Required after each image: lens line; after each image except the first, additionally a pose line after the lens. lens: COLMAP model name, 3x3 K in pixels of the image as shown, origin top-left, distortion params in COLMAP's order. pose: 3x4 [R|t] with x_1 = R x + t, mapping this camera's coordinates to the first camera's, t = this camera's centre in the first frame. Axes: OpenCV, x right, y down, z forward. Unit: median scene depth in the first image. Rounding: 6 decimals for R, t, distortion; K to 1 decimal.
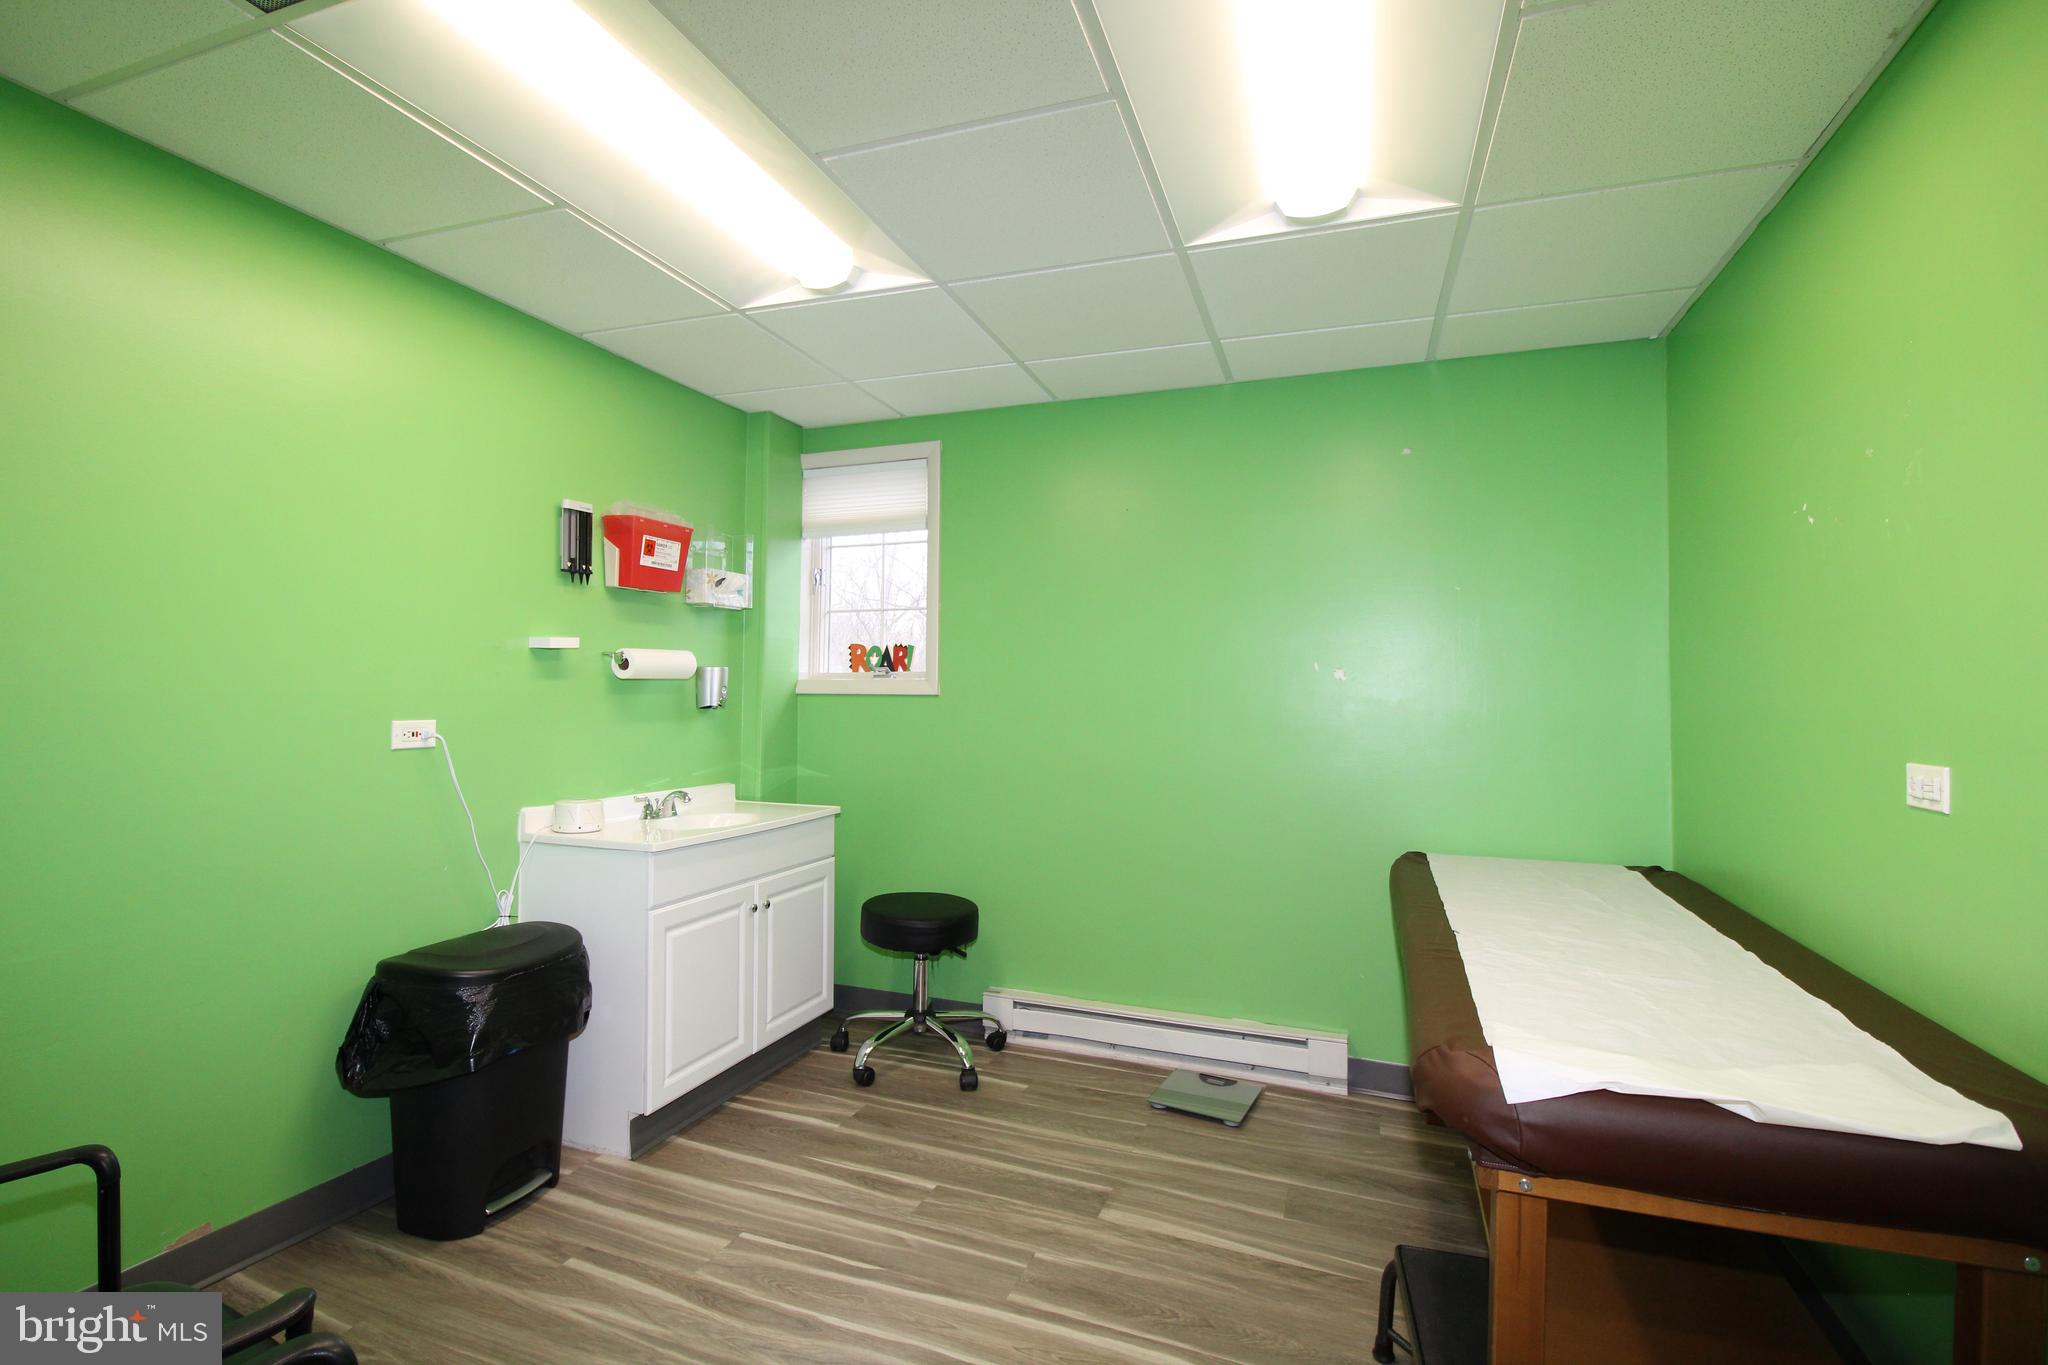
lens RADIAL K [[944.8, 0, 1010.6], [0, 944.8, 680.6], [0, 0, 1]] dist [0.000837, -0.013218]
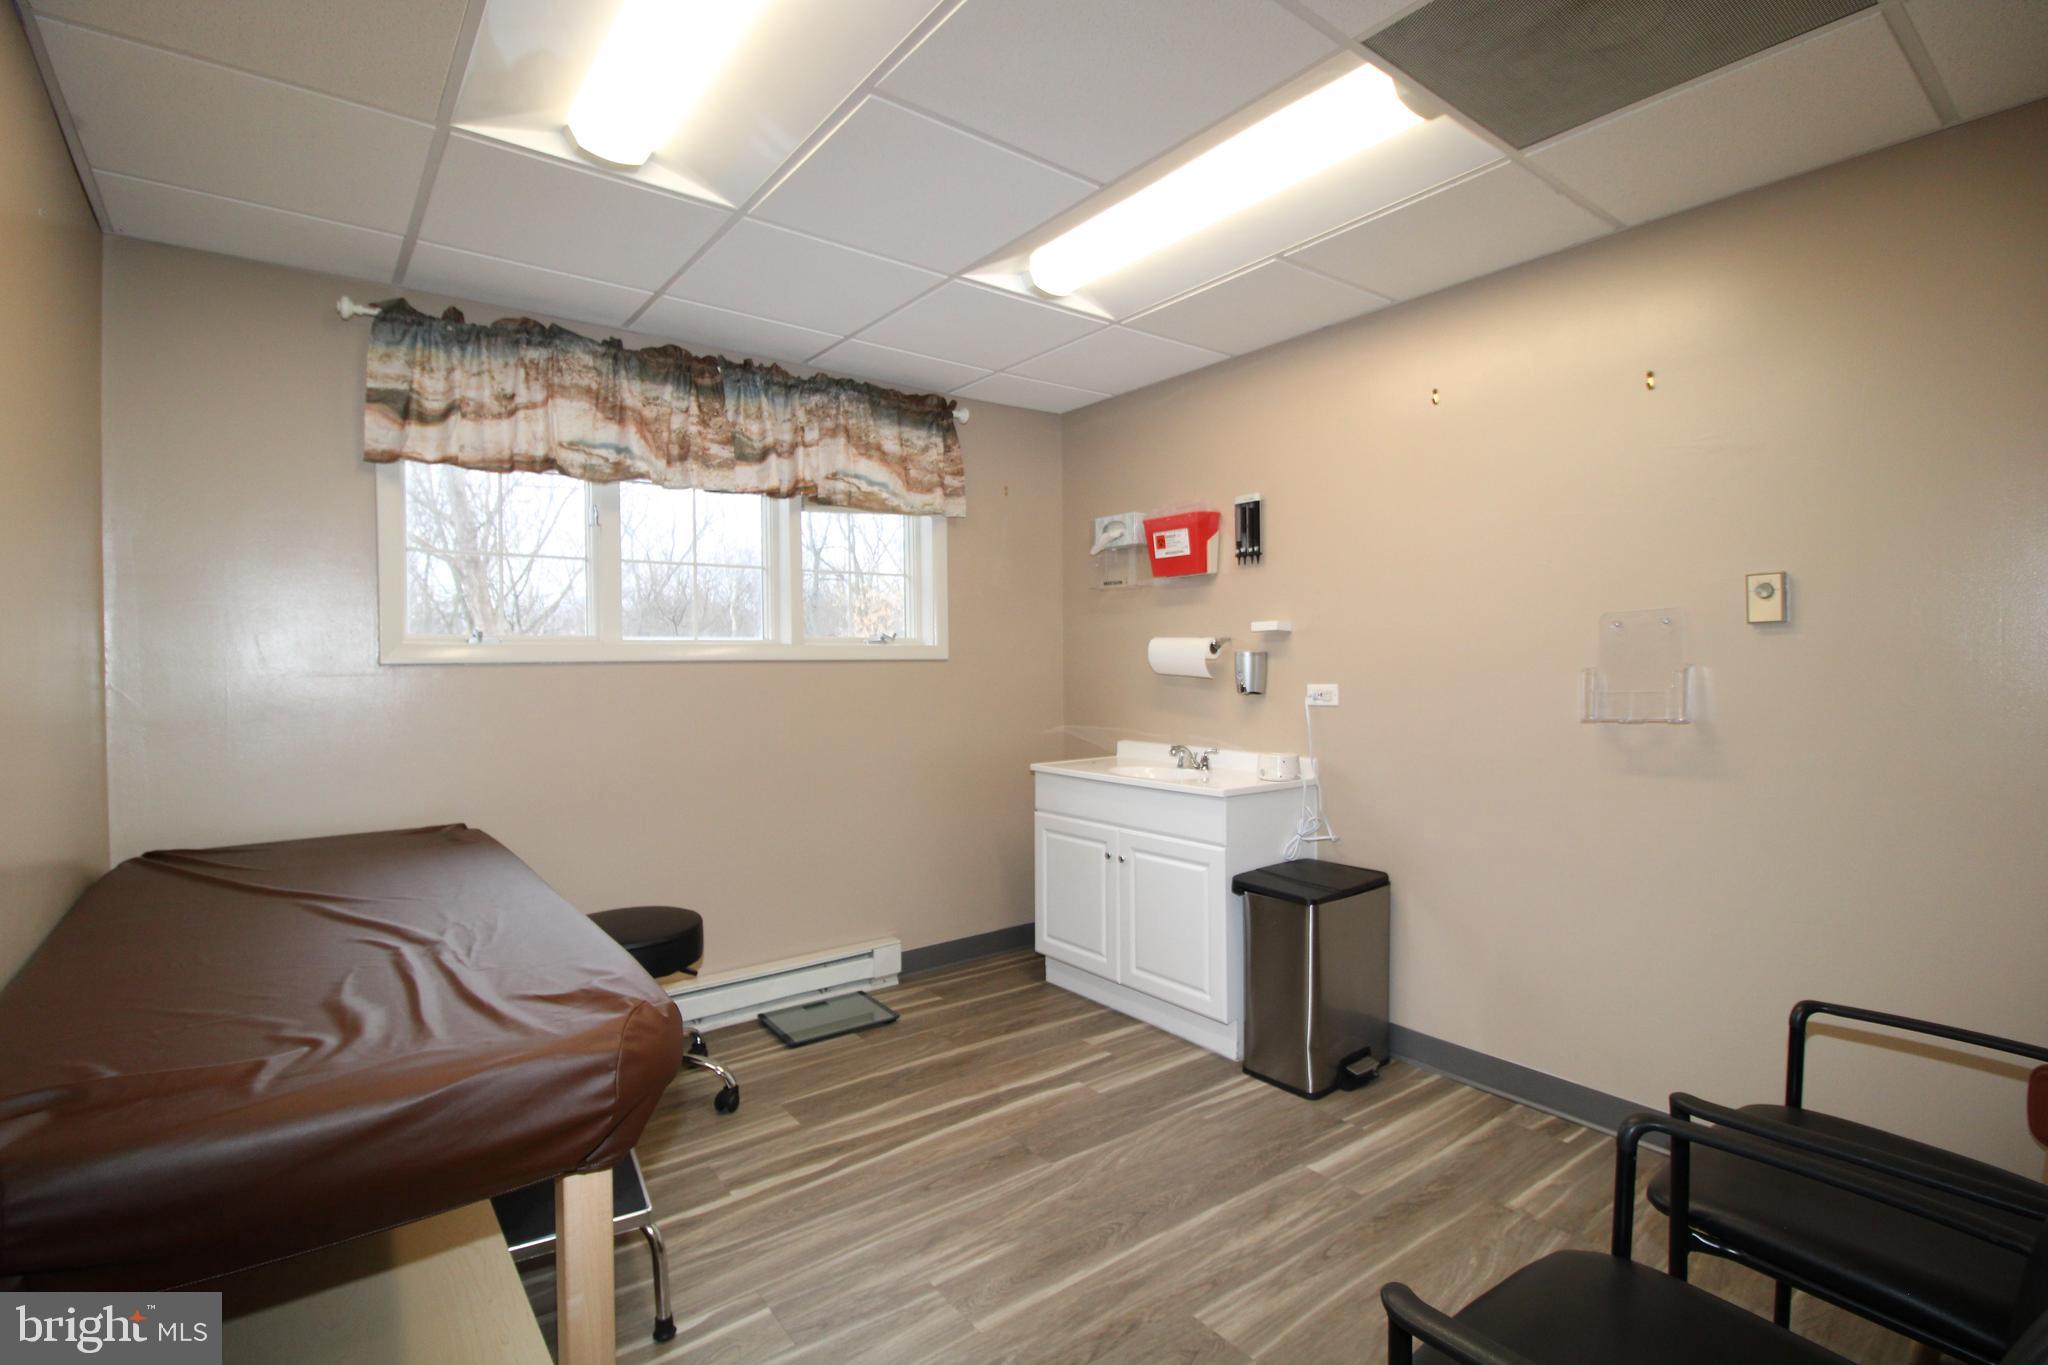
lens RADIAL K [[962.0, 0, 1024.0], [0, 962.0, 682.5], [0, 0, 1]] dist [0.000820, -0.013622]
pose [[0.522603, -0.031816, 0.851982, -0.597395], [-0.004929, 0.999174, 0.040336, -0.002072], [-0.852562, -0.025279, 0.522015, 0.222806]]
